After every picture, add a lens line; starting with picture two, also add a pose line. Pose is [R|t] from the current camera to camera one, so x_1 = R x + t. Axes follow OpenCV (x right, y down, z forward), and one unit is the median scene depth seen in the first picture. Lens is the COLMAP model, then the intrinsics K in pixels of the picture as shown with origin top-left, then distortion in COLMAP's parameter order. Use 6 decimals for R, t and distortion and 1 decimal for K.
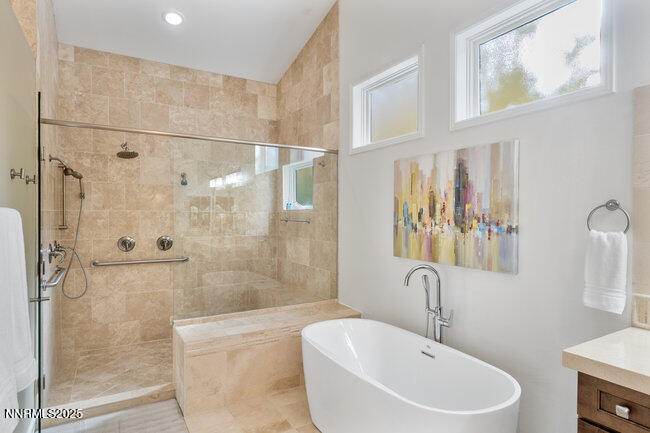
lens RADIAL K [[374.9, 0, 324.8], [0, 374.9, 219.9], [0, 0, 1]] dist [0.001087, 0.000716]
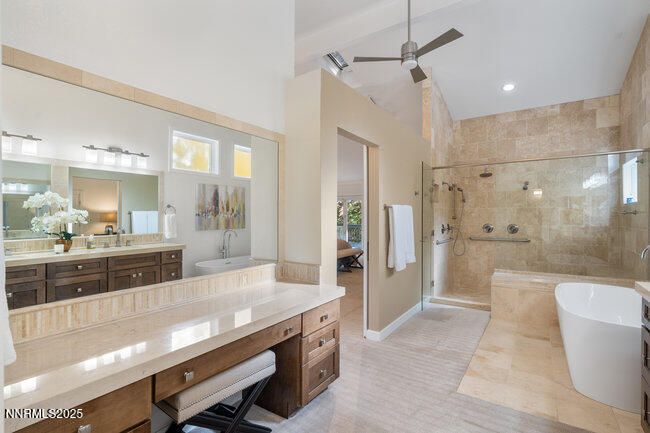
lens RADIAL K [[312.7, 0, 325.2], [0, 312.7, 217.0], [0, 0, 1]] dist [-0.002793, 0.000477]
pose [[0.426796, -0.004937, -0.904335, 0.389844], [-0.010636, 0.999889, -0.010478, 0.034597], [0.904286, 0.014090, 0.426696, -0.227791]]
